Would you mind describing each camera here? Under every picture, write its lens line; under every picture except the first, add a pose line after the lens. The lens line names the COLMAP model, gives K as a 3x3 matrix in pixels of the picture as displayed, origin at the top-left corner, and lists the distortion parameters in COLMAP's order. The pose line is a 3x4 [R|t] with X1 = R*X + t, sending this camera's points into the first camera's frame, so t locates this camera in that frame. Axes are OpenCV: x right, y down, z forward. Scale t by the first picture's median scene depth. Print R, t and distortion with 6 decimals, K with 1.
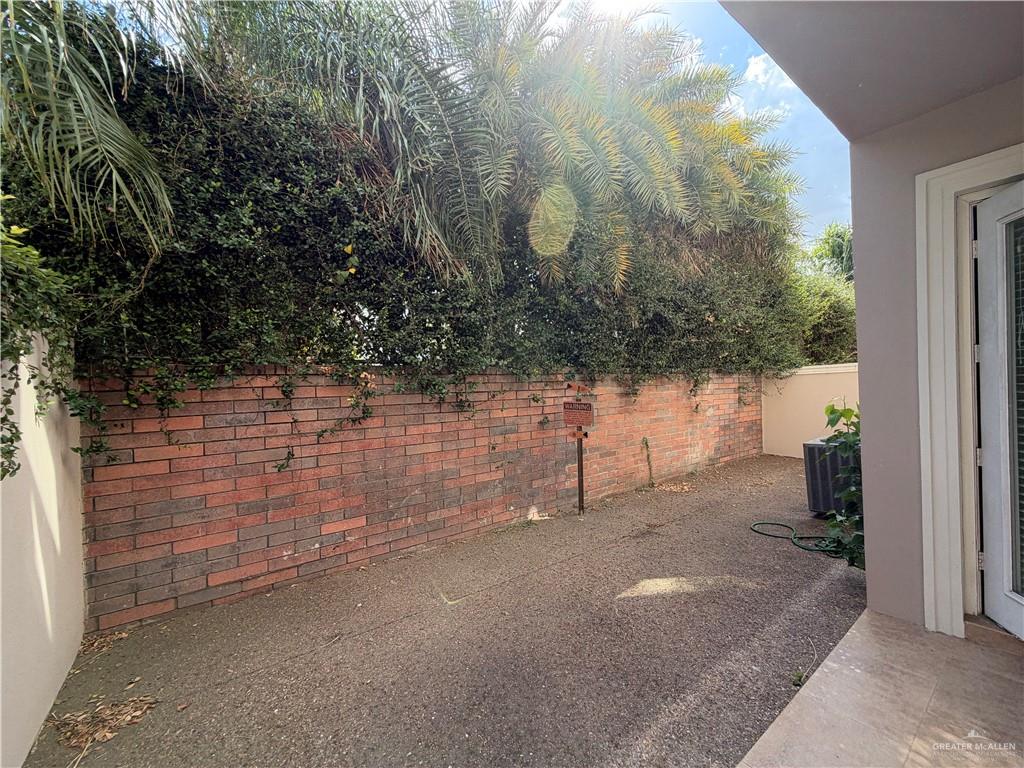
lens RADIAL K [[406.9, 0, 512.0], [0, 406.9, 384.0], [0, 0, 1]] dist [0.000159, 0.000185]
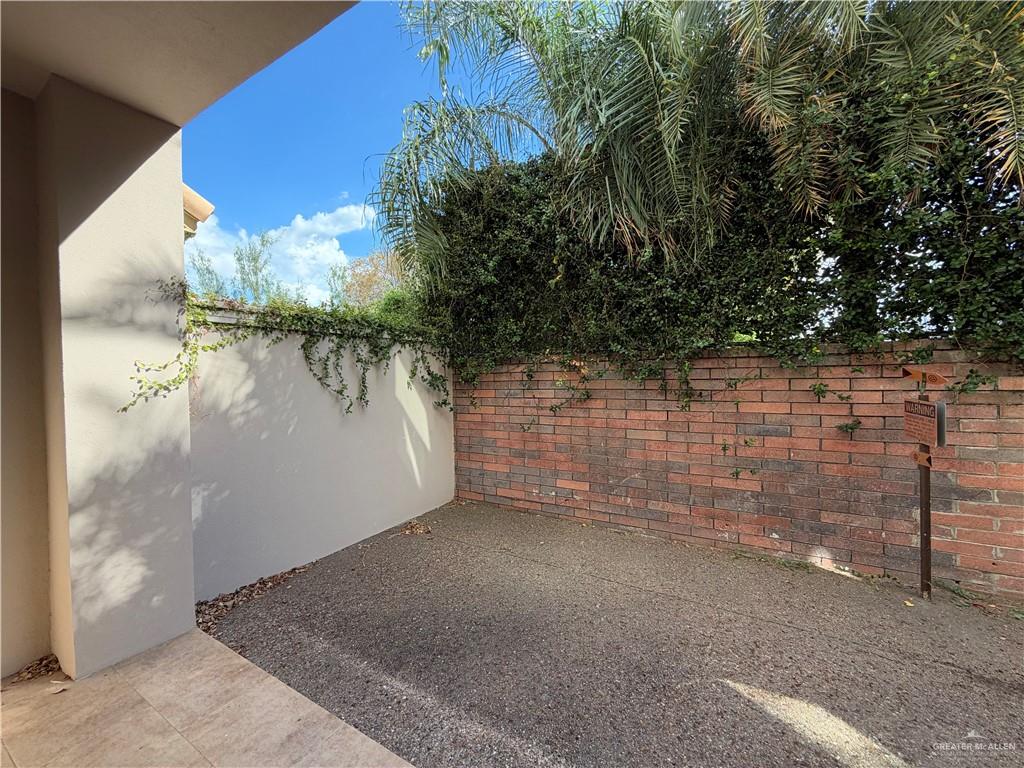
lens RADIAL K [[406.9, 0, 512.0], [0, 406.9, 384.0], [0, 0, 1]] dist [0.000159, 0.000185]
pose [[0.397369, 0.034770, -0.917000, 0.601356], [0.007455, 0.999127, 0.041115, -0.009135], [0.917629, -0.023174, 0.396763, 0.333478]]
